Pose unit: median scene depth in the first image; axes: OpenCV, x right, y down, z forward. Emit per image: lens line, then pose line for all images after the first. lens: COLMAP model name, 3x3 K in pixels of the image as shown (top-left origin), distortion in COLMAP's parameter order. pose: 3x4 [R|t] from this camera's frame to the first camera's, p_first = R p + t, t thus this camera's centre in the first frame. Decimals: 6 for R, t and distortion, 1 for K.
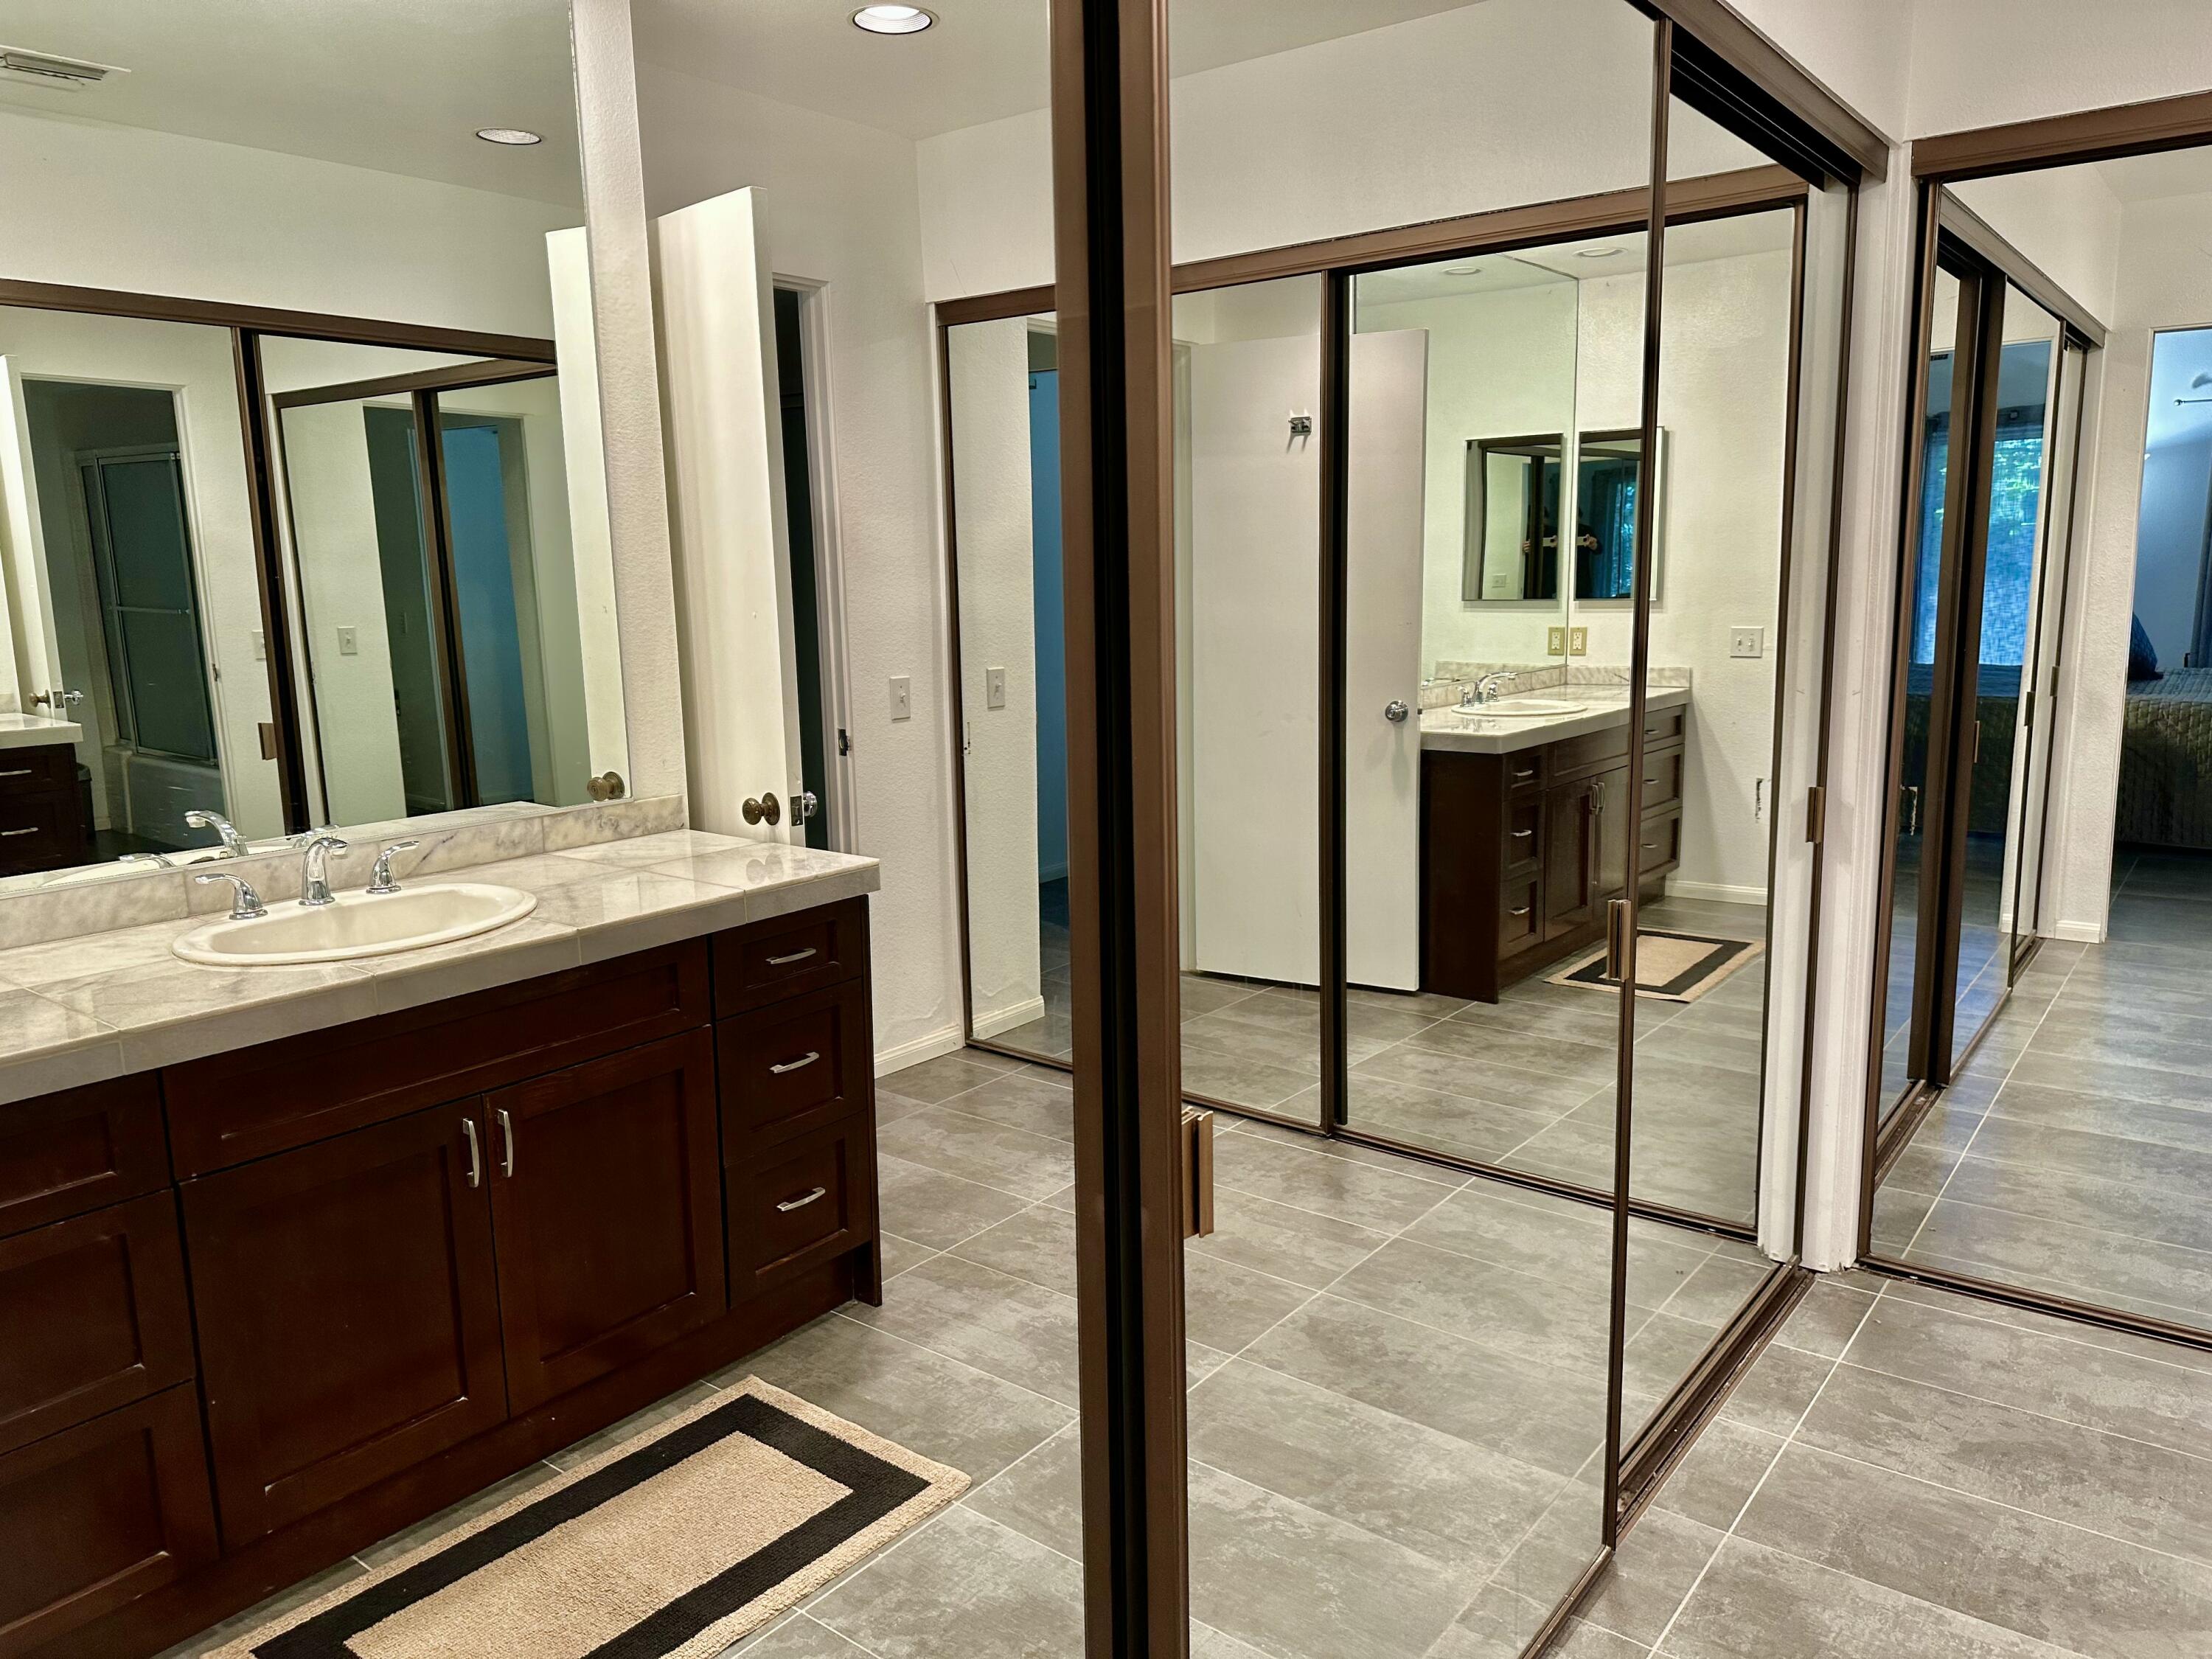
lens RADIAL K [[1593.5, 0, 1101.3], [0, 1593.5, 817.1], [0, 0, 1]] dist [0.057538, 0.001624]
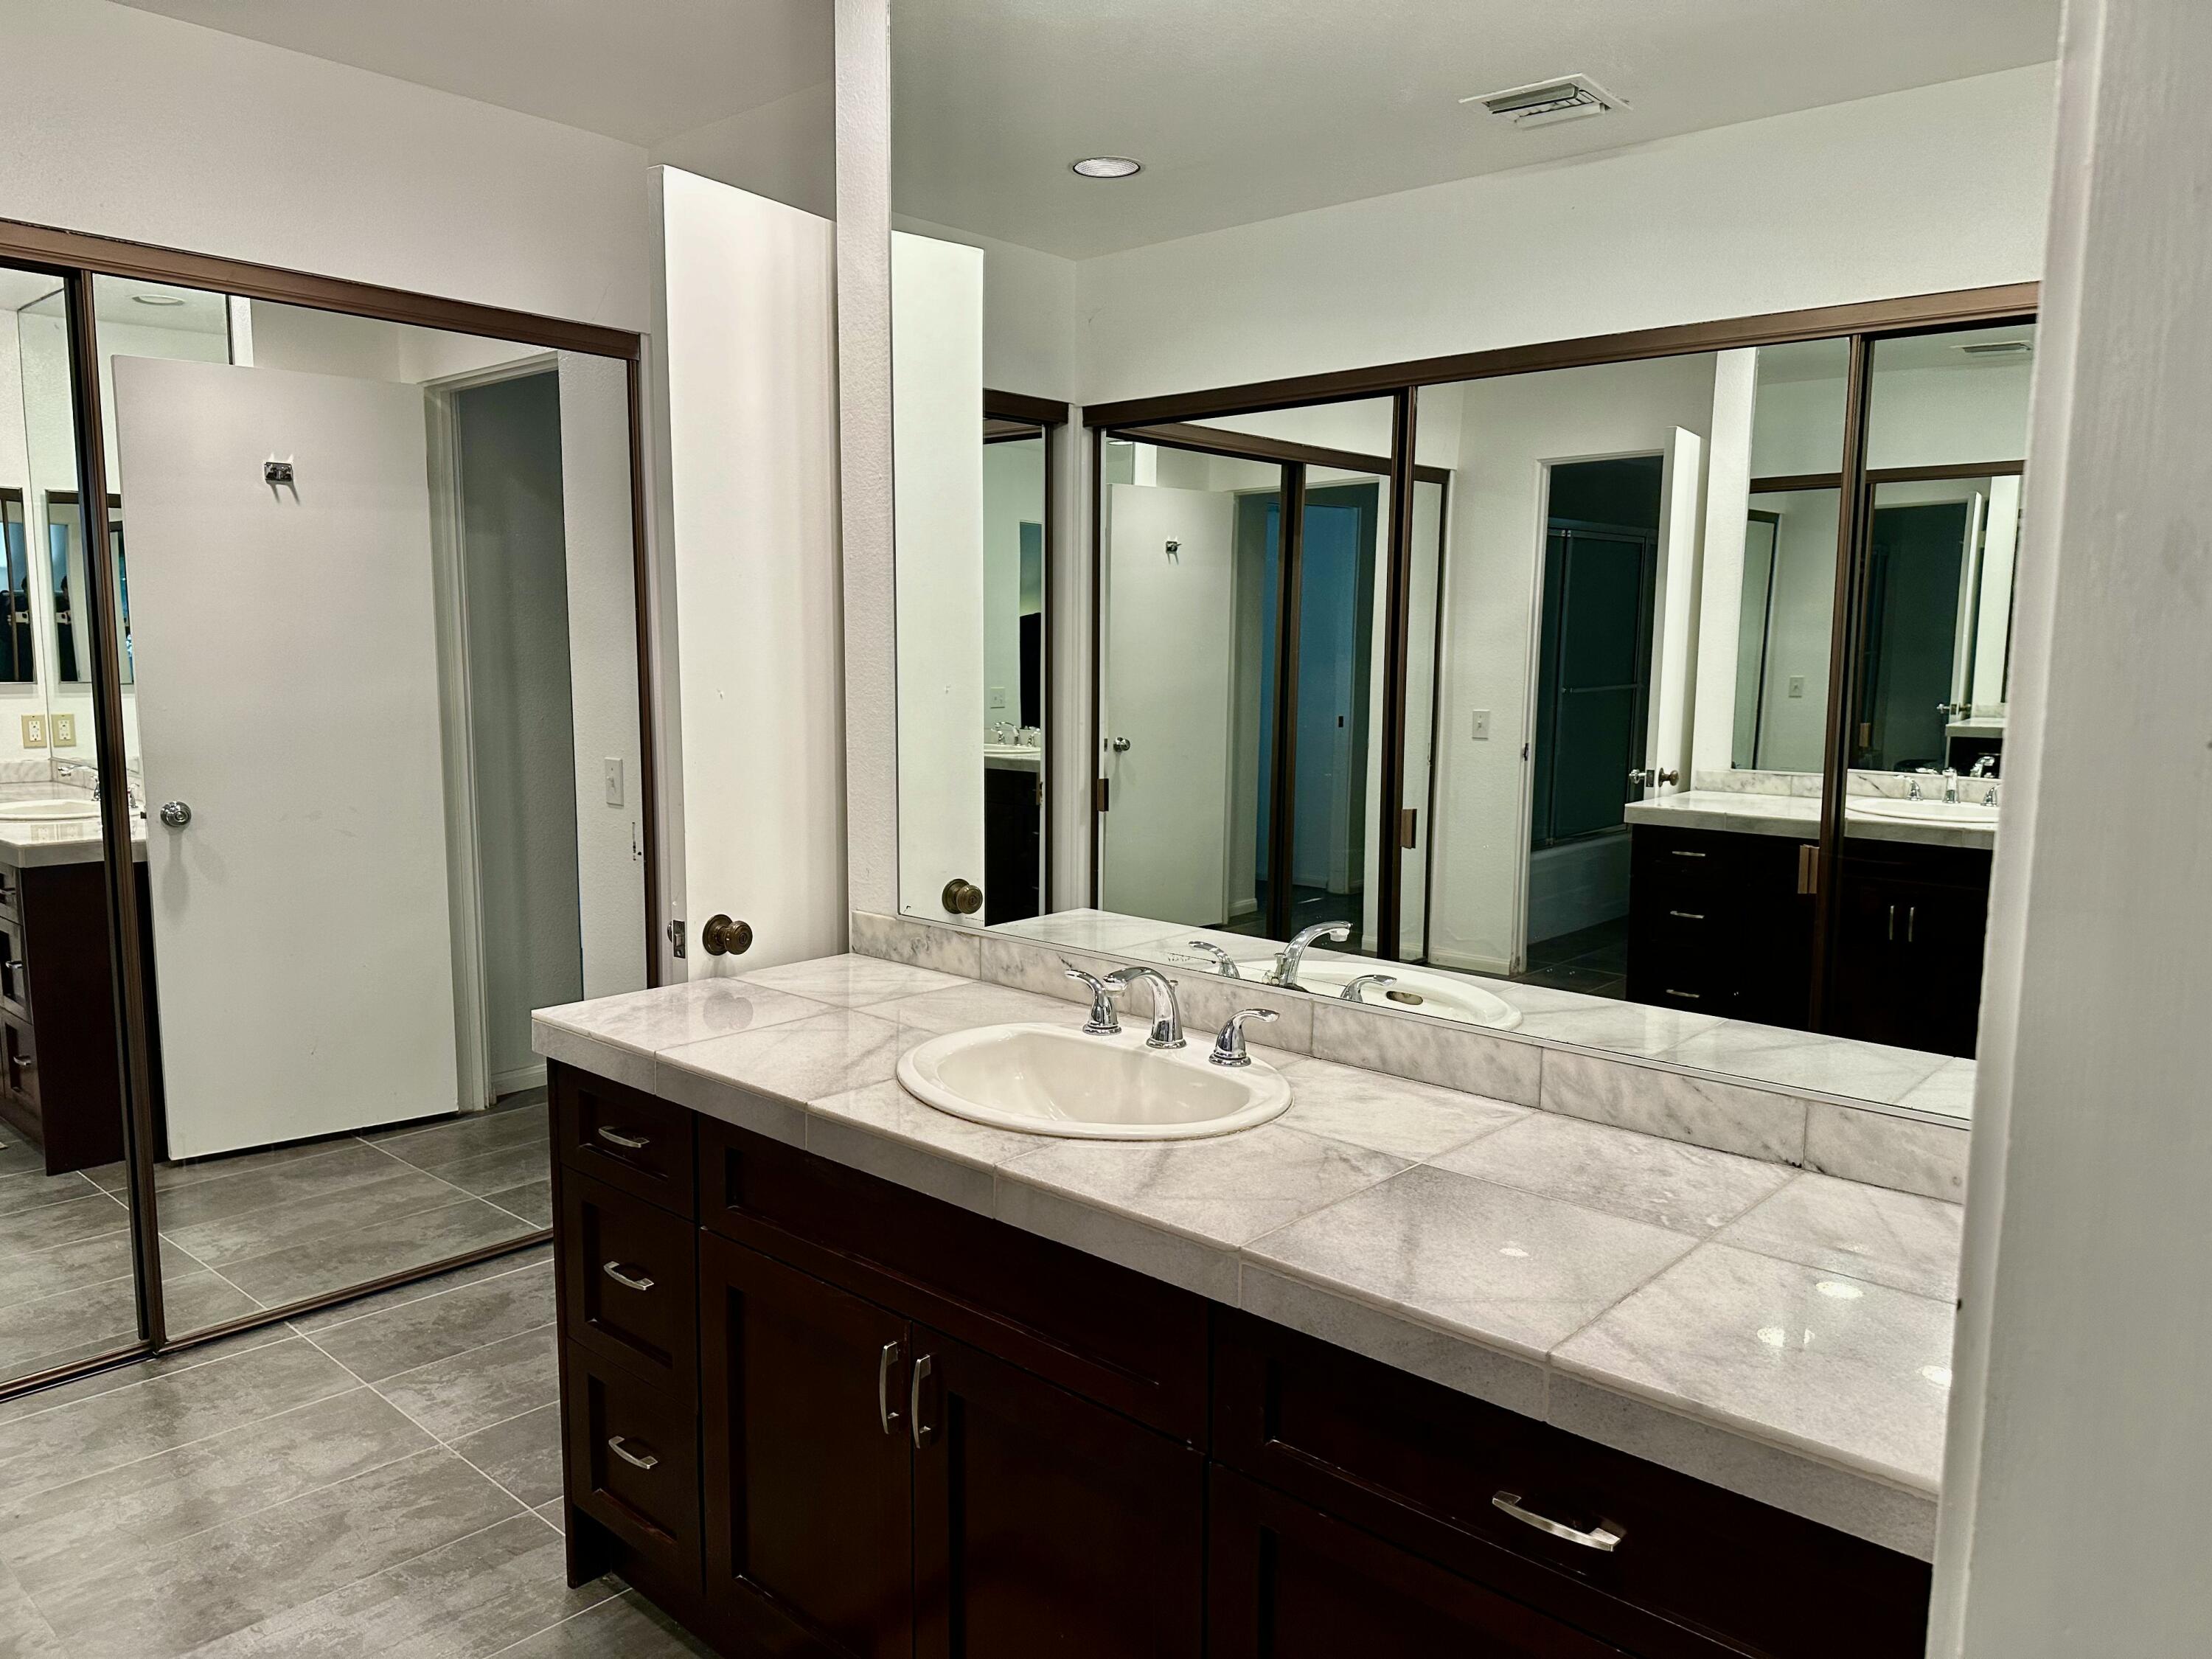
lens RADIAL K [[1555.7, 0, 1106.6], [0, 1555.7, 838.1], [0, 0, 1]] dist [0.046153, -0.063110]
pose [[0.053428, -0.116230, 0.991784, -0.565433], [0.151066, 0.982713, 0.107029, -0.063314], [-0.987079, 0.144106, 0.070063, 0.431693]]
